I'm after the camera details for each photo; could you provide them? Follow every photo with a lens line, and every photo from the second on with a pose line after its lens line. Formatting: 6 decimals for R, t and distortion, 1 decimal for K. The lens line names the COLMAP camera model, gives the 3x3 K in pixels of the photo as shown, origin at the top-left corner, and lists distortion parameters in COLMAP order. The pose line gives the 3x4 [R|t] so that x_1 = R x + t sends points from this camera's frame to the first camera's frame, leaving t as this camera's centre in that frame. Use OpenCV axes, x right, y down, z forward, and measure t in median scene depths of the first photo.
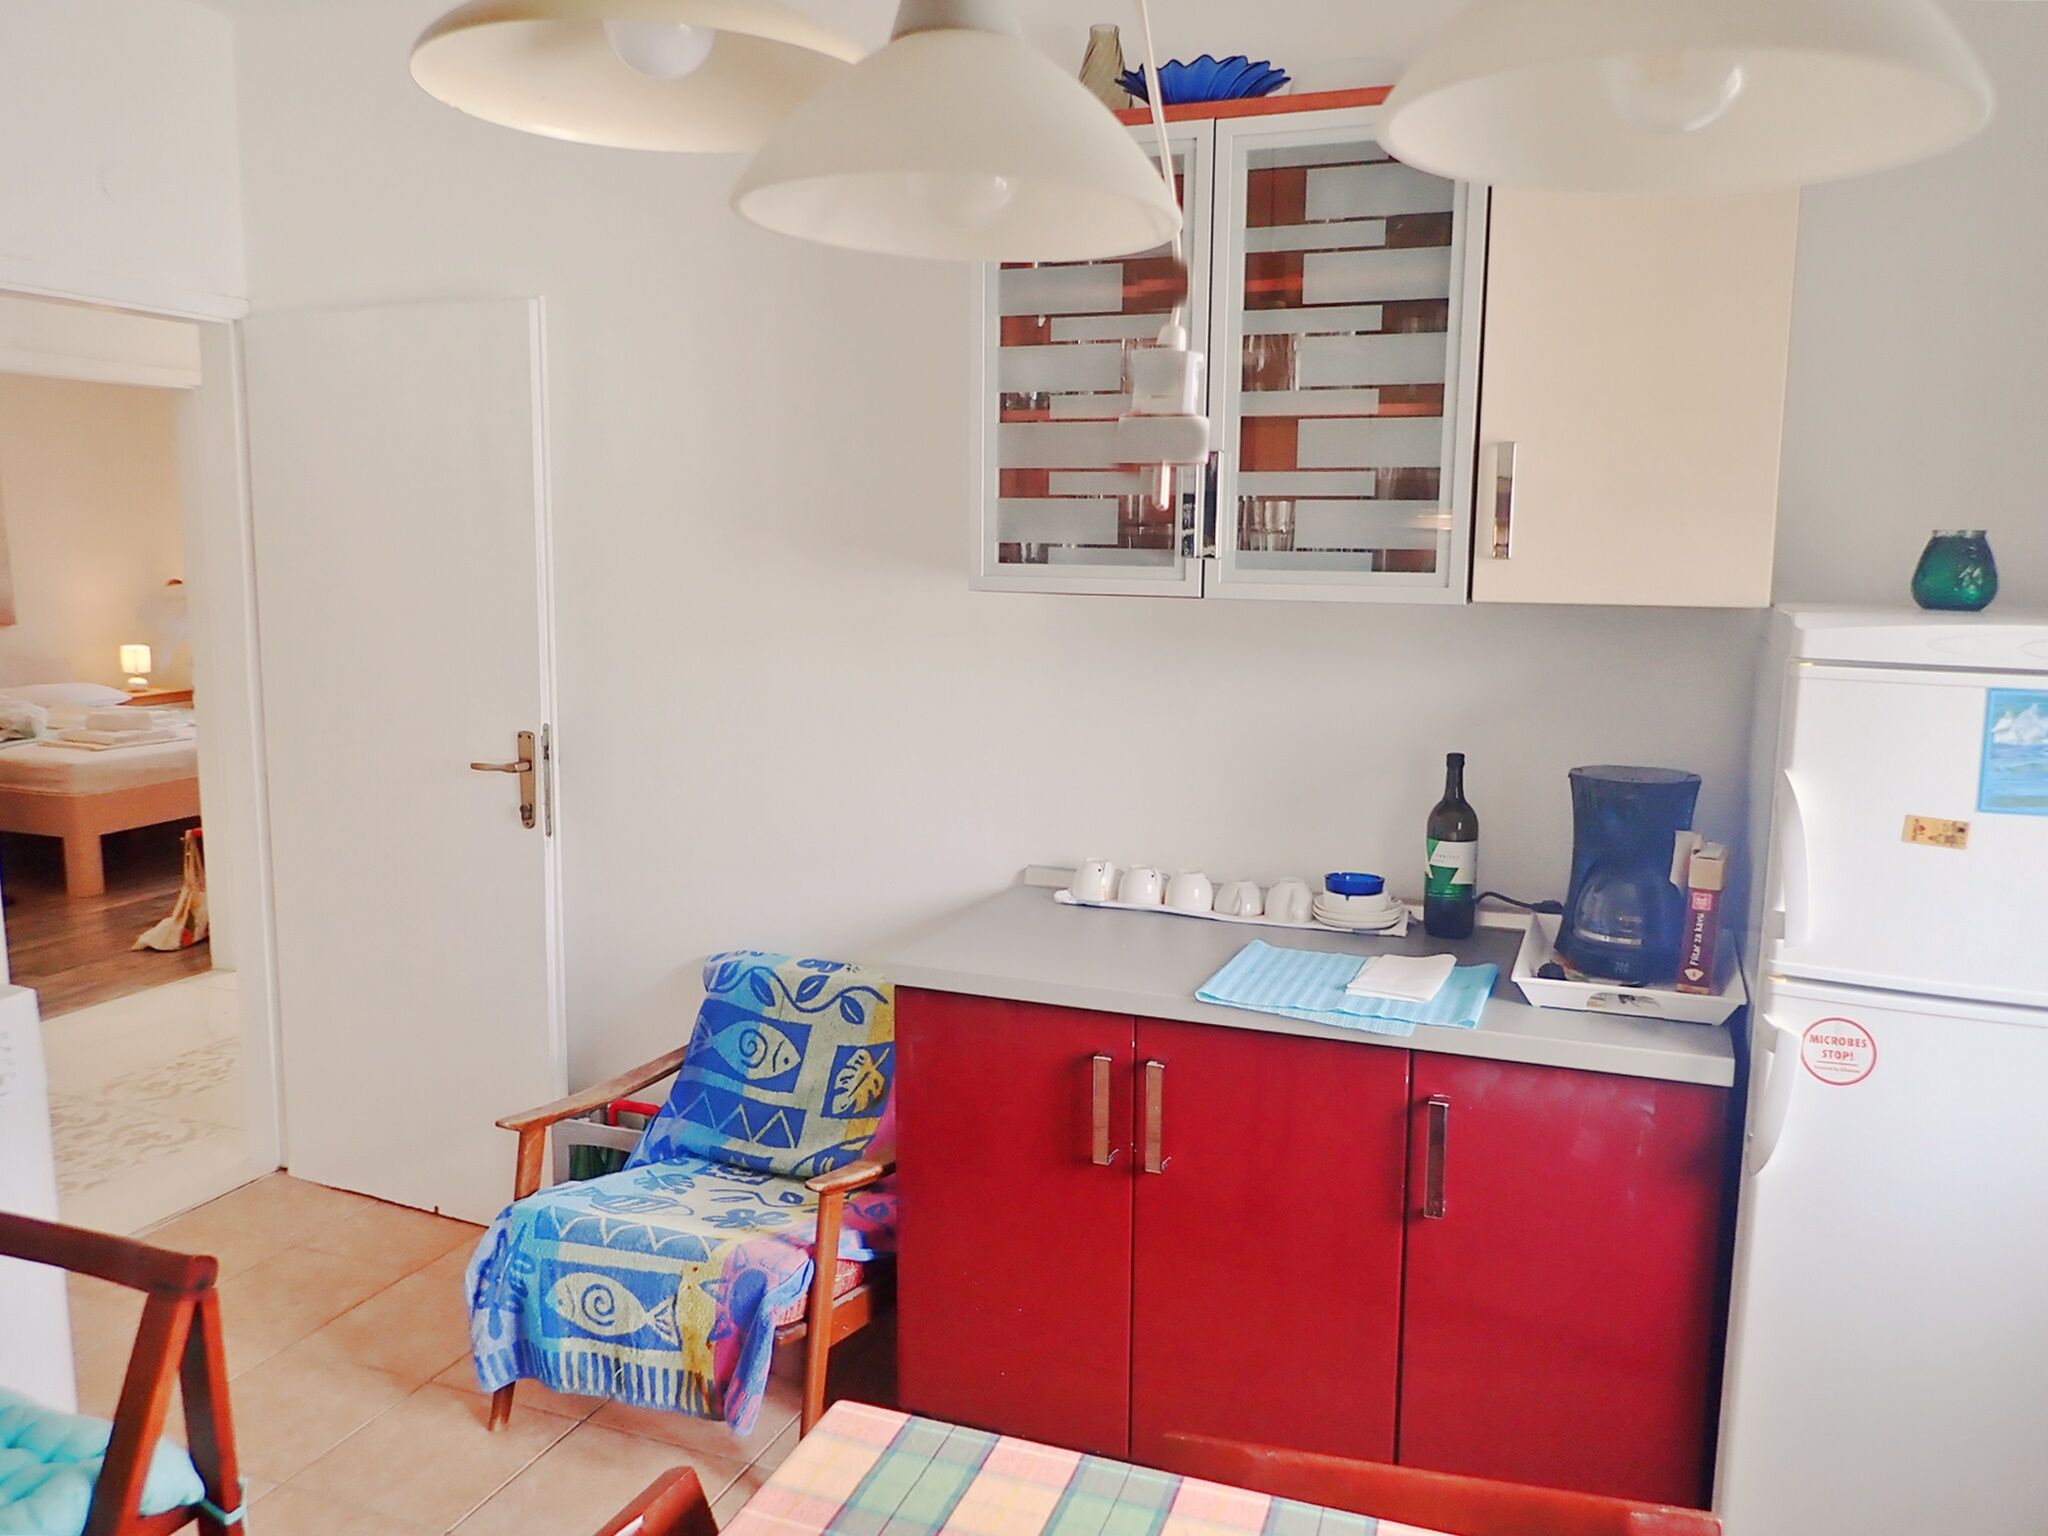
lens RADIAL K [[1511.1, 0, 1021.6], [0, 1511.1, 767.9], [0, 0, 1]] dist [-0.006718, -0.002572]
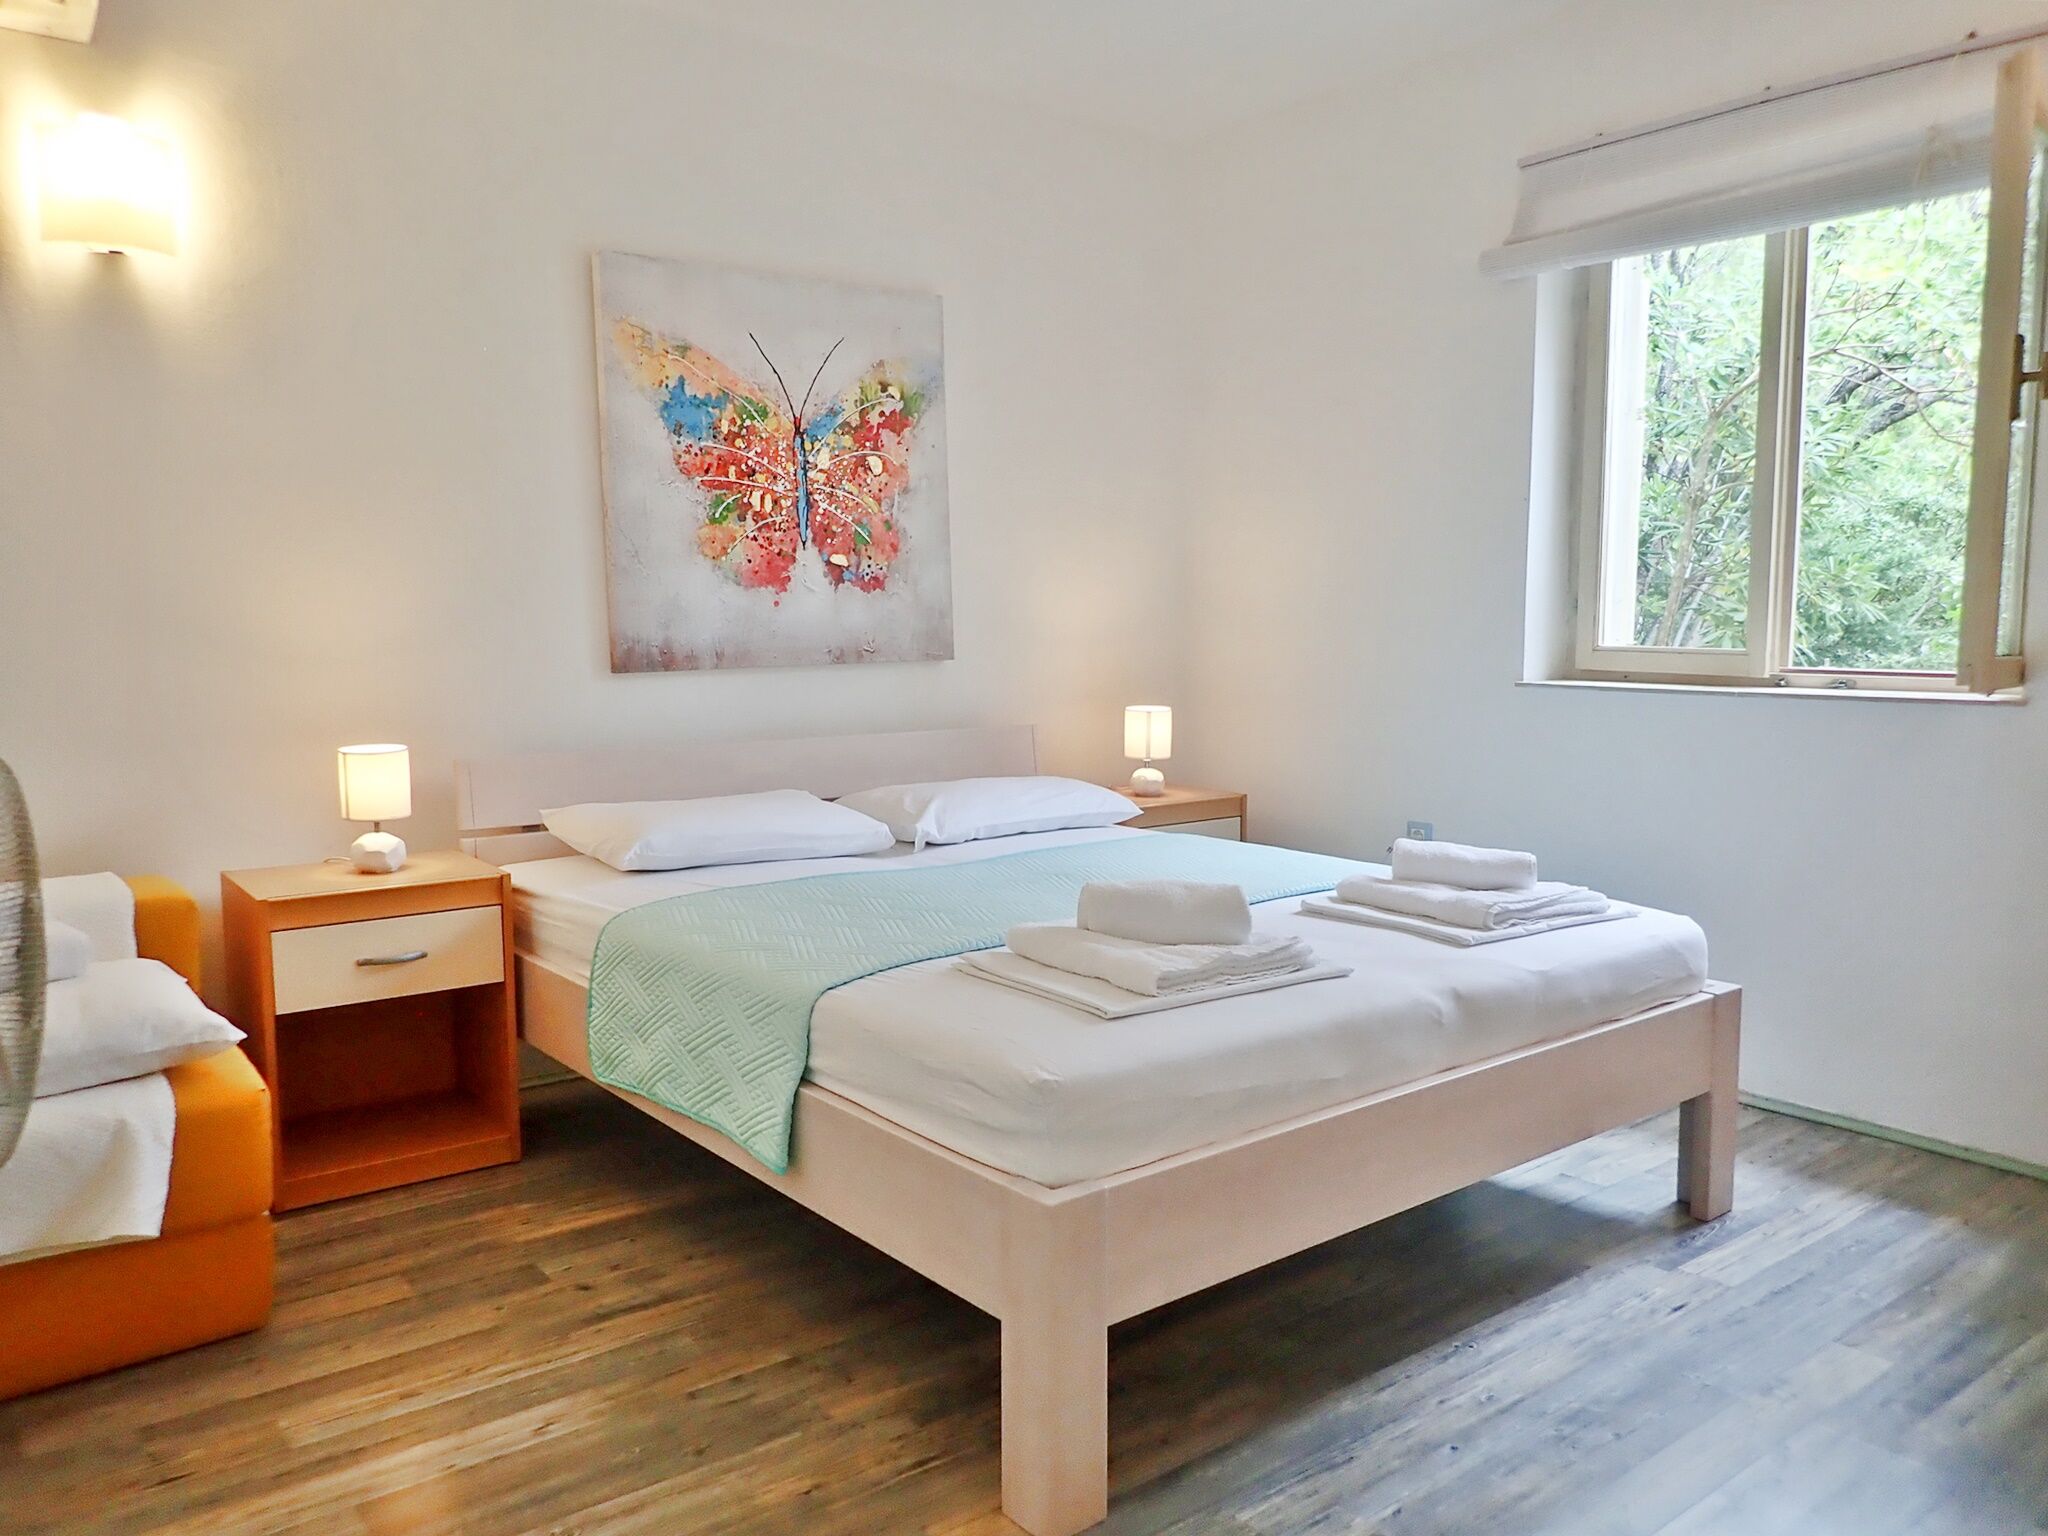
lens RADIAL K [[1511.1, 0, 1024.4], [0, 1511.1, 776.0], [0, 0, 1]] dist [-0.006718, -0.002572]
pose [[0.845509, 0.028363, -0.533208, -0.355607], [-0.057085, 0.997667, -0.037451, -0.036467], [0.530901, 0.062104, 0.845155, 0.555175]]
